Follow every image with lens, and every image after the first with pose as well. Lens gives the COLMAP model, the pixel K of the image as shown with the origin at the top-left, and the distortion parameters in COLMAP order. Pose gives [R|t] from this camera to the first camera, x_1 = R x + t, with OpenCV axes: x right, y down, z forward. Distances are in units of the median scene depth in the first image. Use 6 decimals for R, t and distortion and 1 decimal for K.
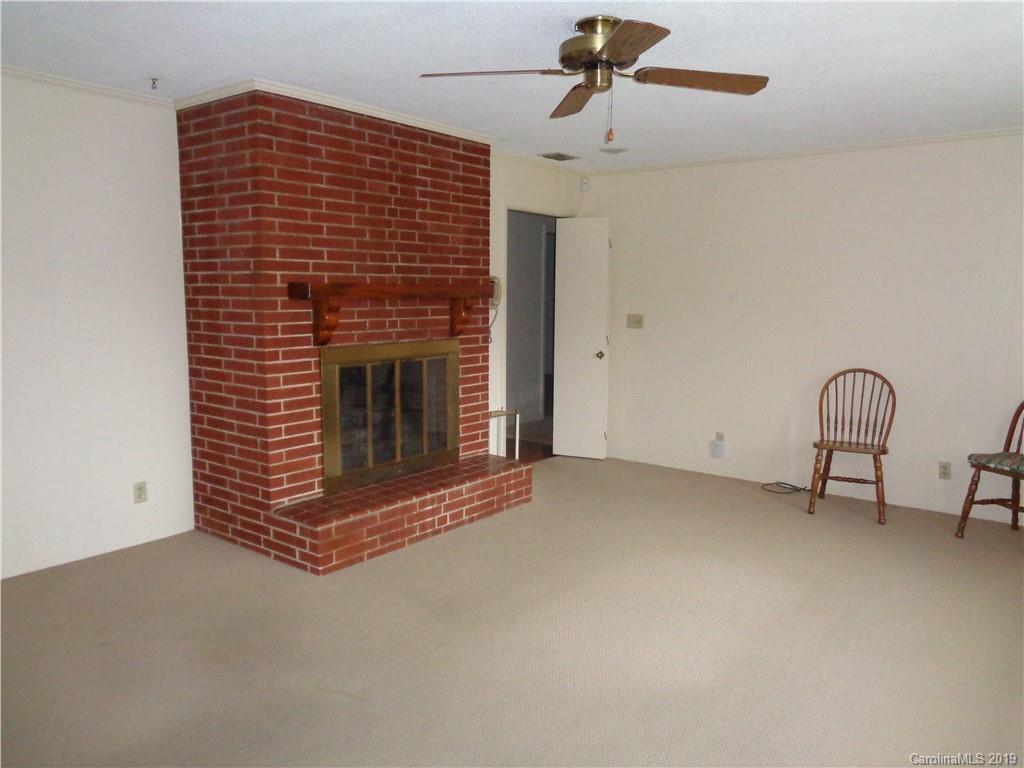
lens RADIAL K [[755.5, 0, 512.0], [0, 755.5, 384.0], [0, 0, 1]] dist [0.008692, 0.005186]
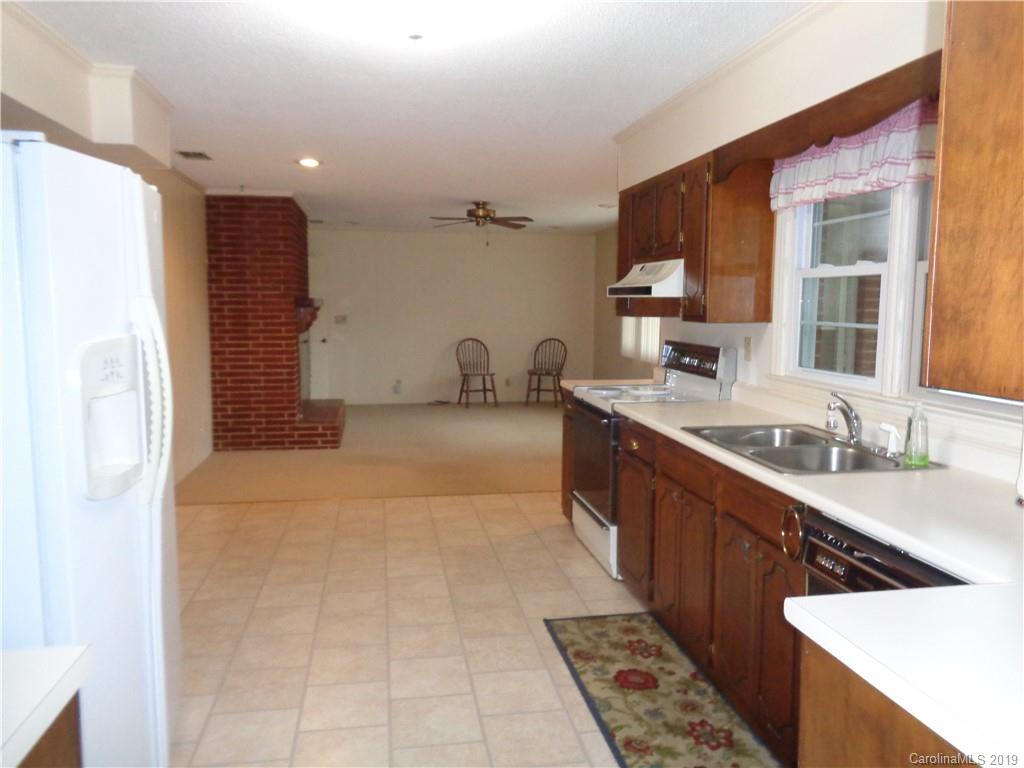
lens RADIAL K [[765.4, 0, 512.0], [0, 765.4, 384.0], [0, 0, 1]] dist [0.000143, 0.006409]
pose [[0.664740, -0.083970, 0.742340, -1.284969], [0.091929, 0.995306, 0.030265, 0.063287], [-0.741397, 0.048124, 0.669339, -0.601397]]
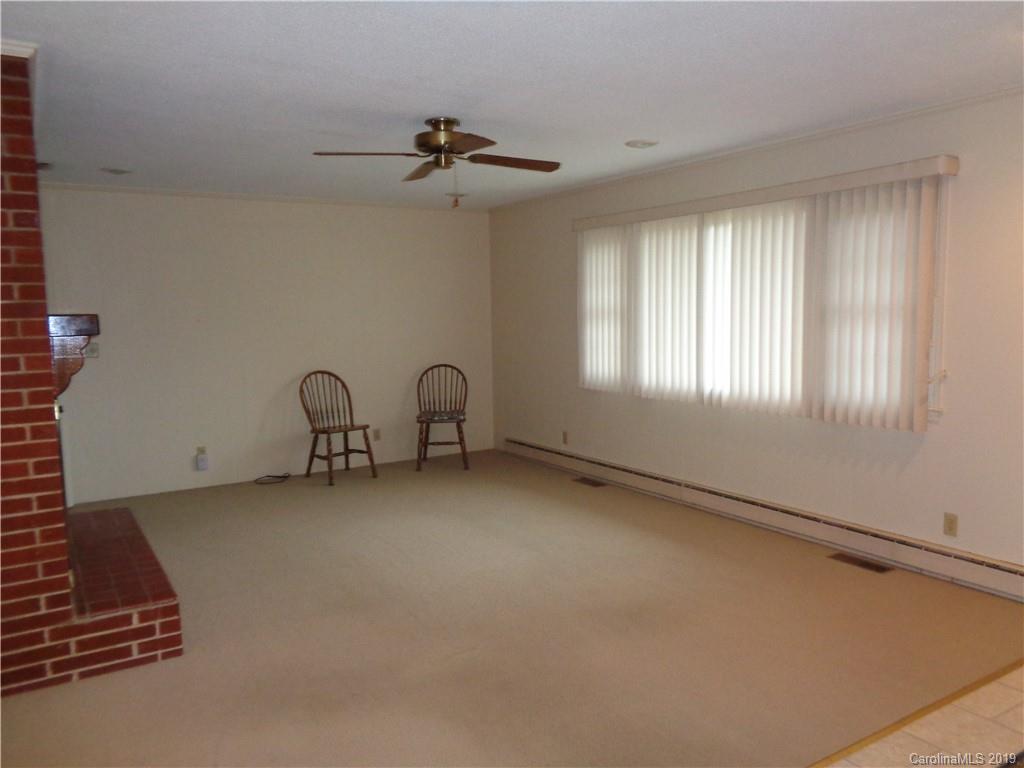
lens RADIAL K [[765.4, 0, 512.0], [0, 765.4, 384.0], [0, 0, 1]] dist [0.000143, 0.006409]
pose [[0.335385, -0.107270, 0.935954, -0.823862], [0.134285, 0.988795, 0.065207, -0.048811], [-0.932462, 0.103815, 0.346032, 0.299037]]
